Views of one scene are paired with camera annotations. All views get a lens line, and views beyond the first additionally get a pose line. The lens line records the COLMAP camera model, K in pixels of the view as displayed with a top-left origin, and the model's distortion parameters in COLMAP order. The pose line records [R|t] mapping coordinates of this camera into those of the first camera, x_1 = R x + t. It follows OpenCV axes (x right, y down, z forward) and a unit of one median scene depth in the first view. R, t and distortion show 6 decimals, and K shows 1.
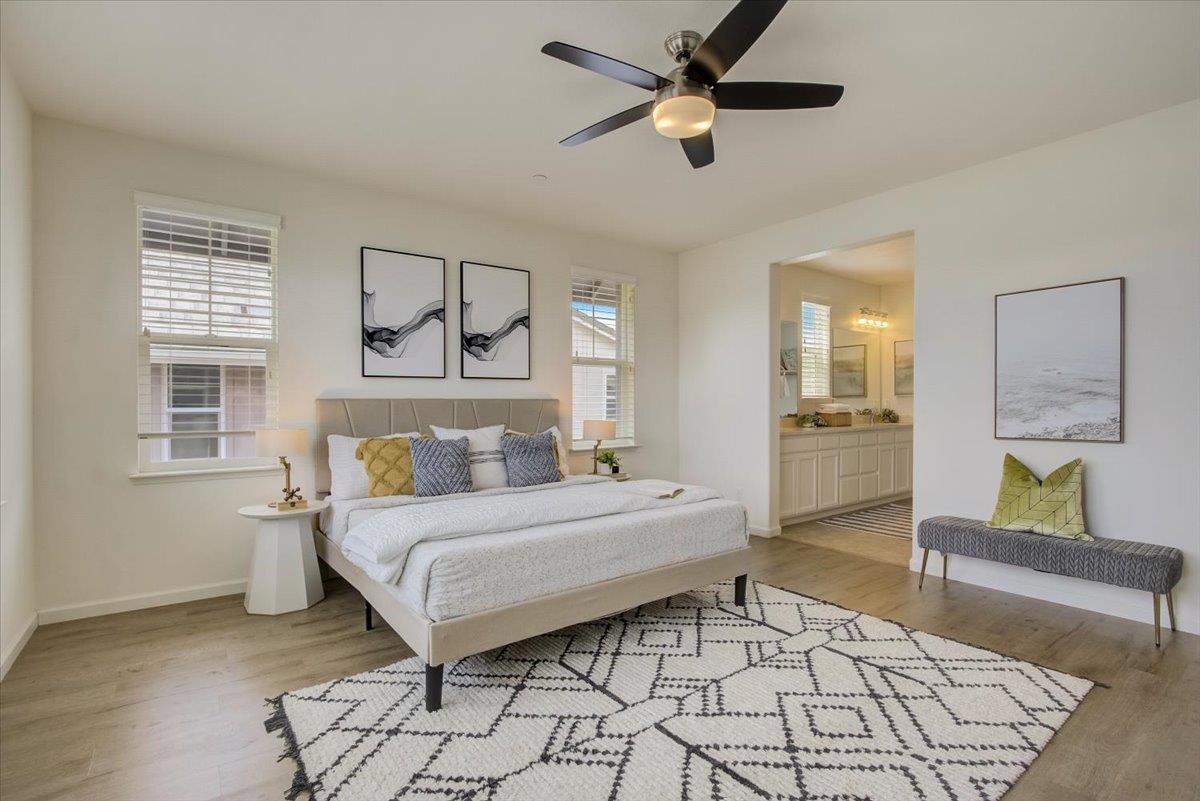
lens RADIAL K [[551.3, 0, 591.8], [0, 551.3, 408.8], [0, 0, 1]] dist [-0.023798, 0.007491]
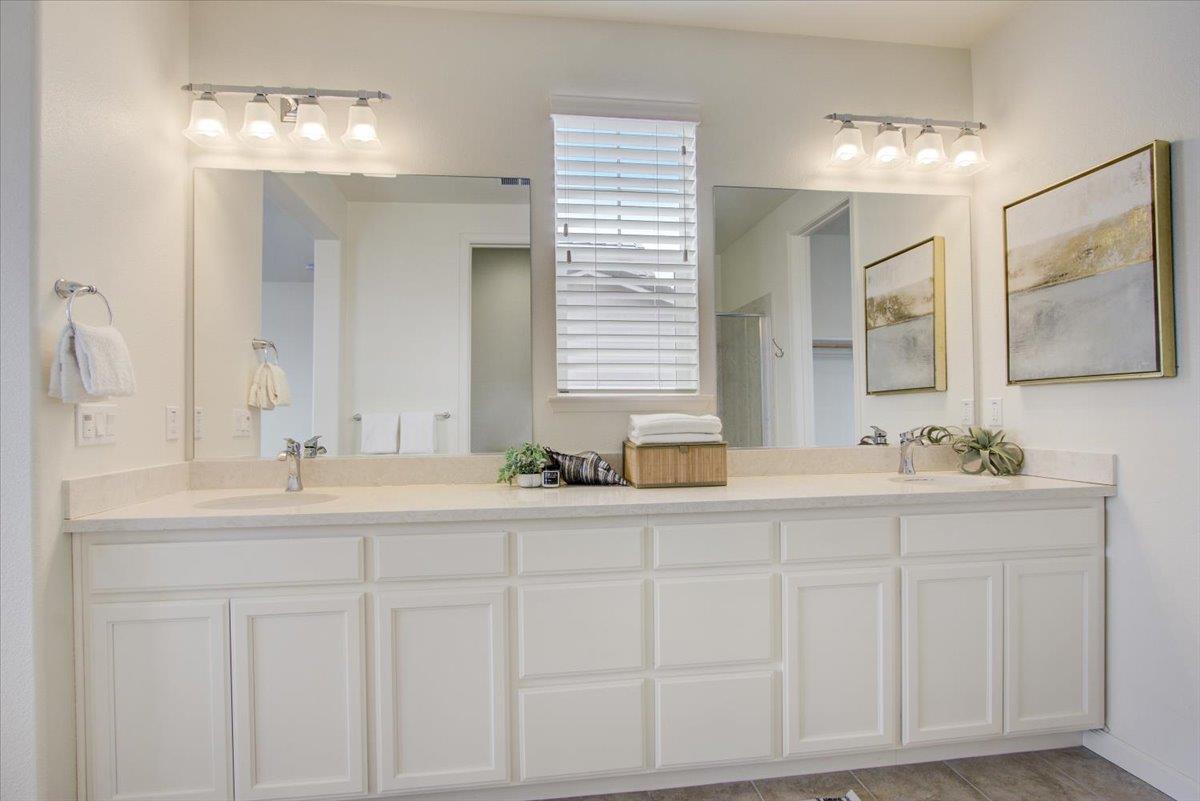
lens RADIAL K [[564.0, 0, 591.7], [0, 564.0, 410.3], [0, 0, 1]] dist [-0.015271, 0.000130]
pose [[0.868869, -0.006540, -0.494999, 0.504950], [0.002941, 0.999963, -0.008050, -0.007631], [0.495034, 0.005538, 0.868856, 0.618843]]
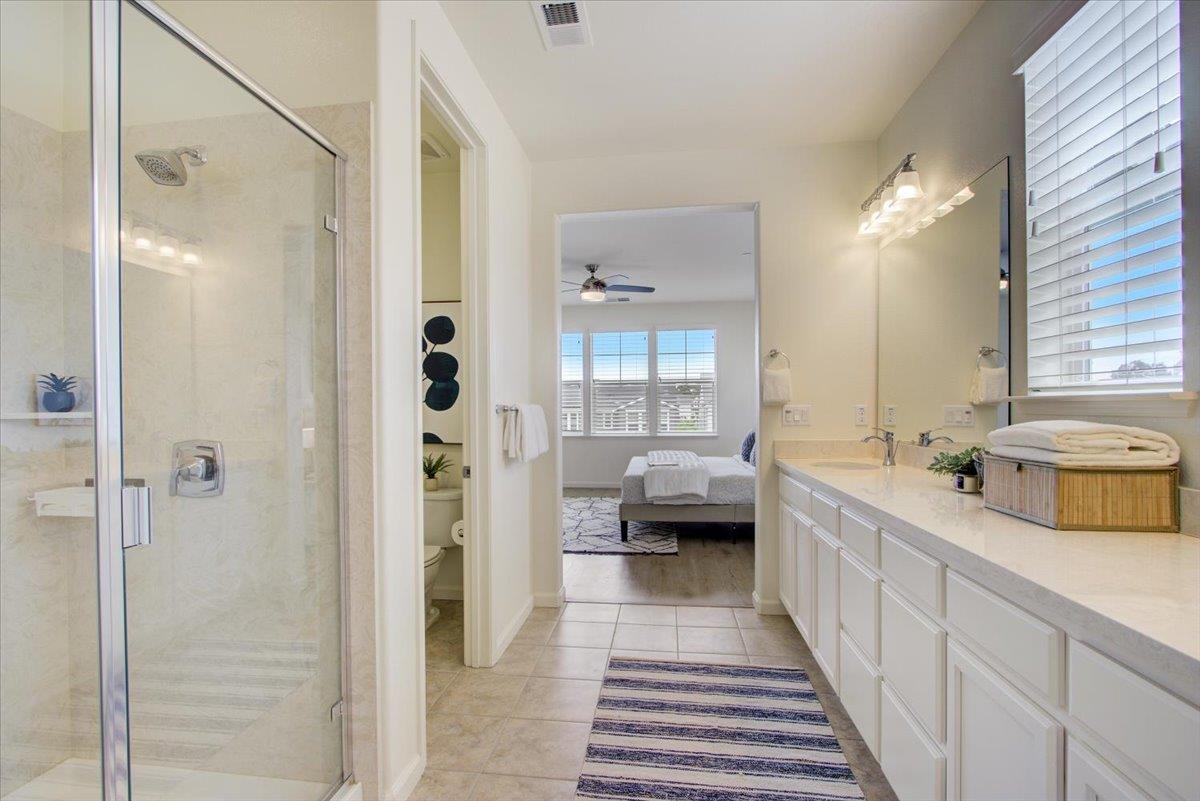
lens RADIAL K [[551.3, 0, 591.8], [0, 551.3, 408.8], [0, 0, 1]] dist [-0.023798, 0.007491]
pose [[-0.699615, 0.012634, -0.714408, 0.664847], [0.005162, 0.999907, 0.012628, -0.016515], [0.714501, 0.005147, -0.699615, 0.917811]]
